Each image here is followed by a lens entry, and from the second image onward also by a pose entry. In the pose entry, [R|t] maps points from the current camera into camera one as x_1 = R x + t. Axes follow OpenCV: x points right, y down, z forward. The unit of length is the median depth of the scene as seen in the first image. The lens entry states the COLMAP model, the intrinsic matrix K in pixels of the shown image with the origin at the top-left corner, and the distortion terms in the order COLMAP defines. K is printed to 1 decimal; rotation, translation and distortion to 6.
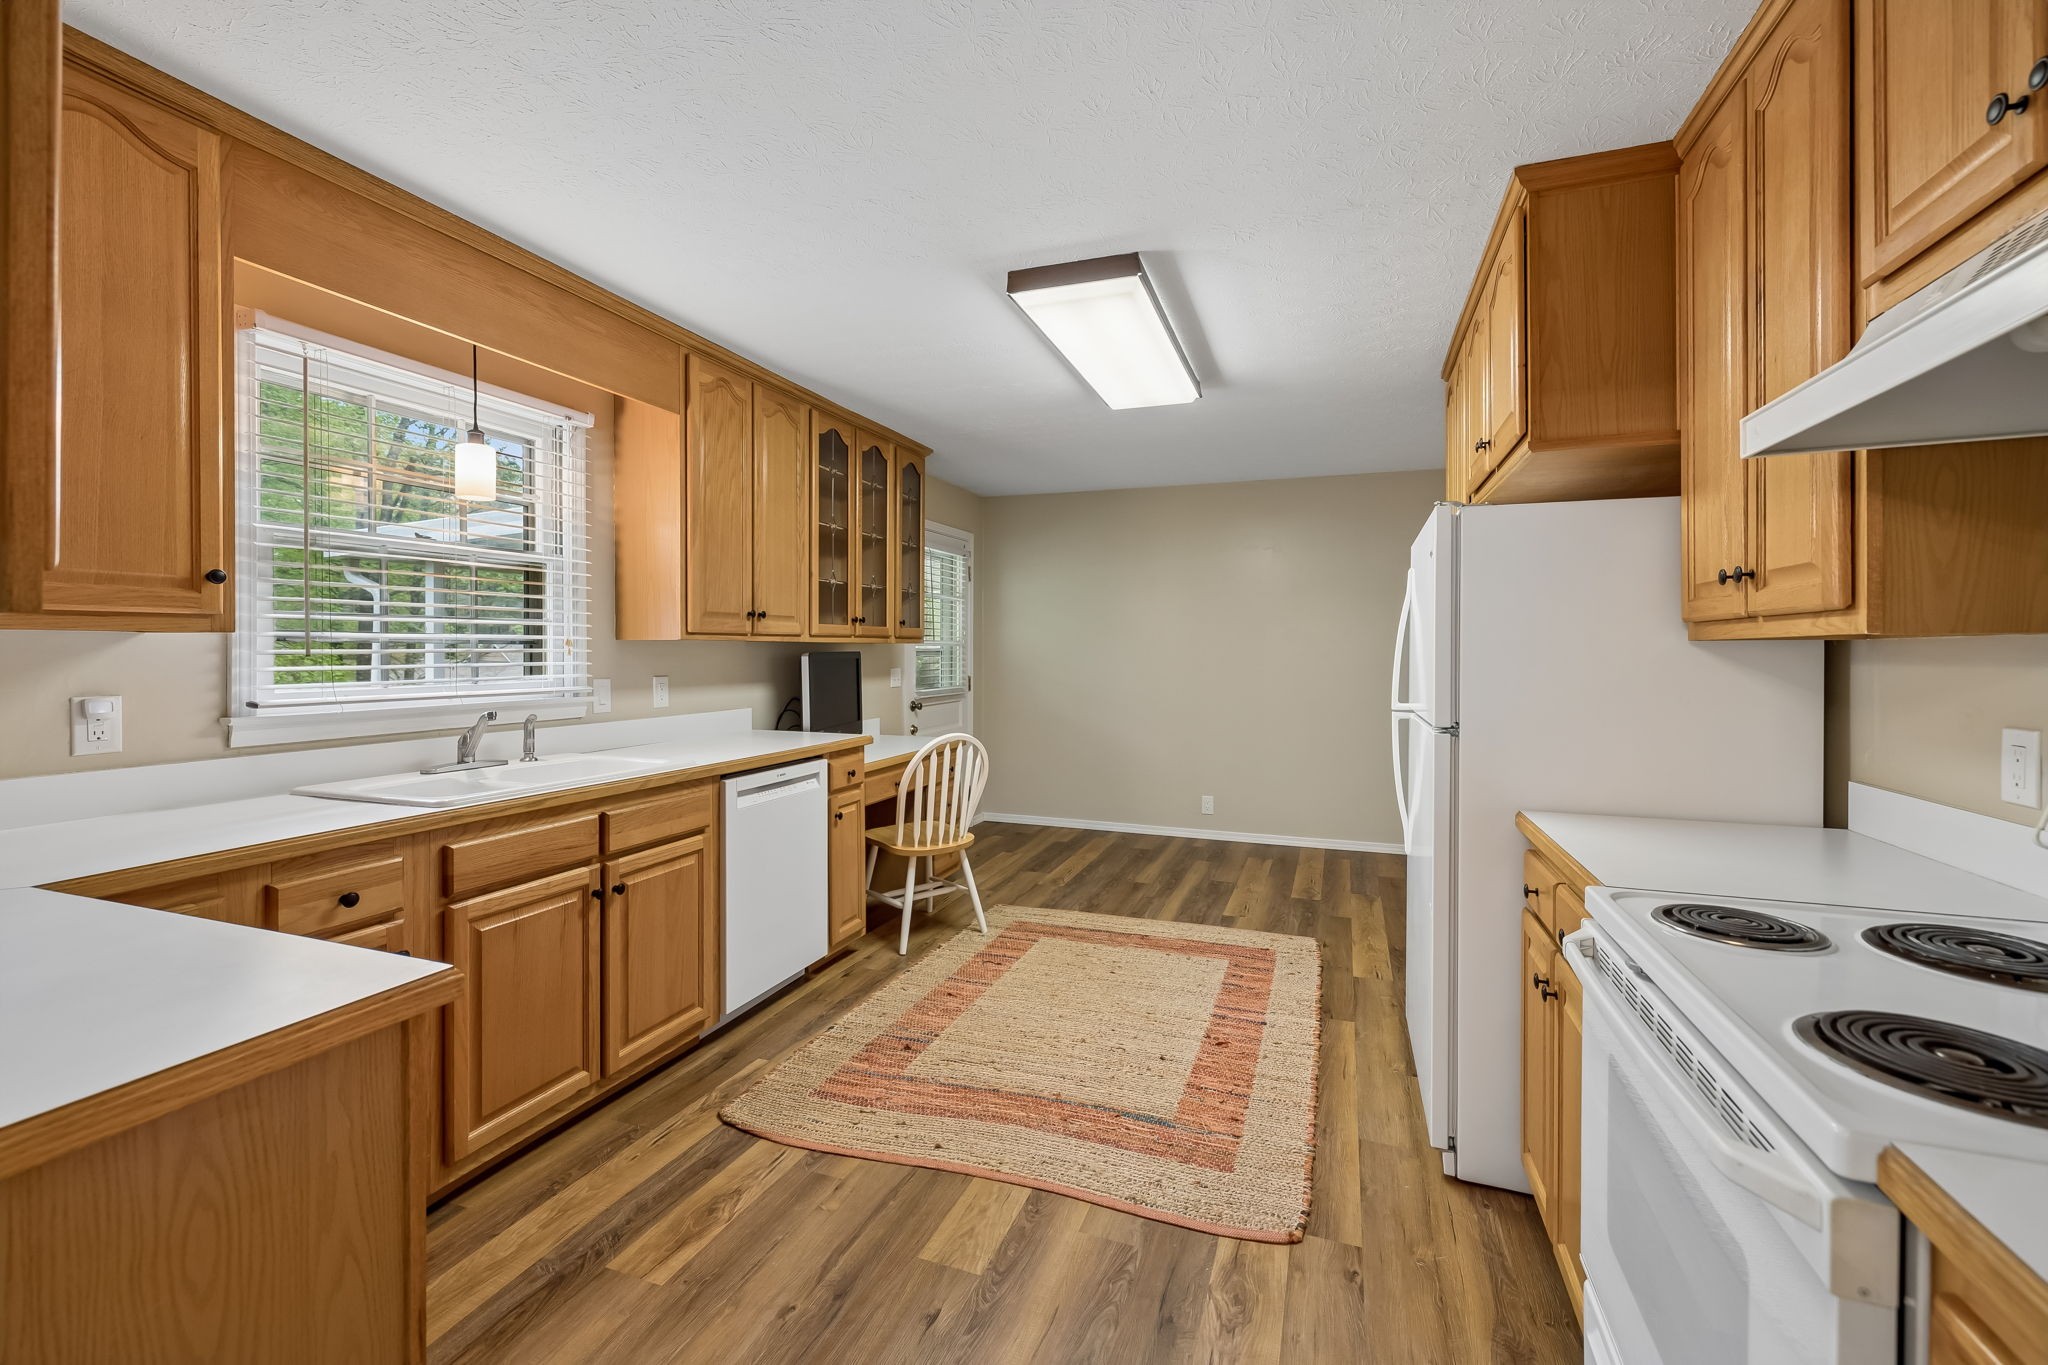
lens RADIAL K [[888.8, 0, 1035.0], [0, 888.8, 647.8], [0, 0, 1]] dist [-0.001962, -0.000065]
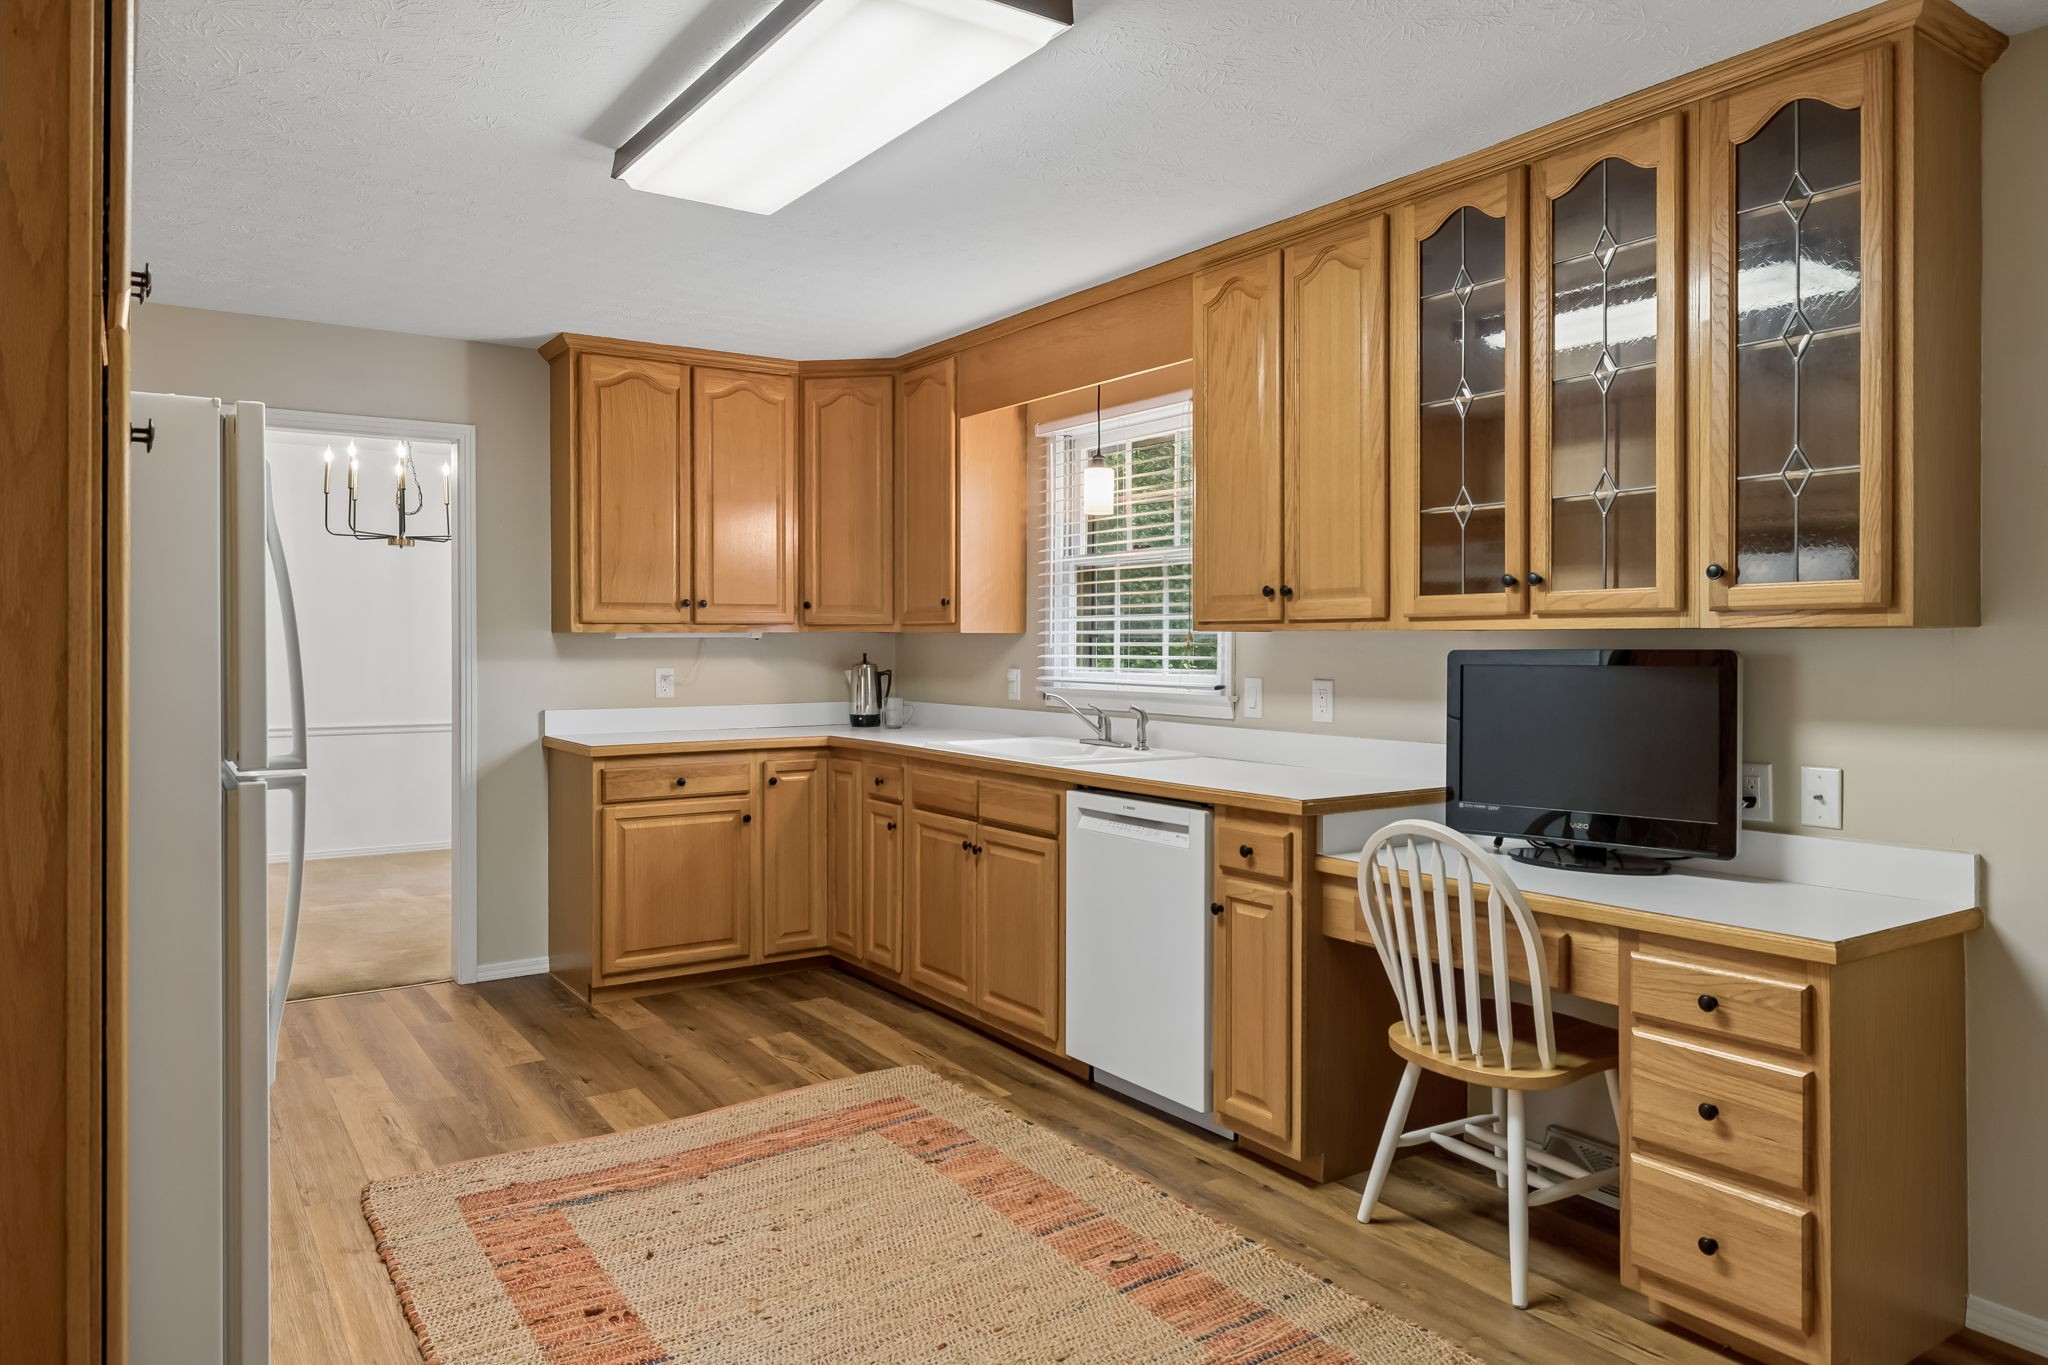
lens RADIAL K [[1387.9, 0, 1016.3], [0, 1387.9, 648.9], [0, 0, 1]] dist [0.002947, -0.000559]
pose [[-0.618593, 0.000703, -0.785711, 0.714860], [-0.002950, 0.999990, 0.003217, 0.003597], [0.785706, 0.004308, -0.618585, 1.680783]]
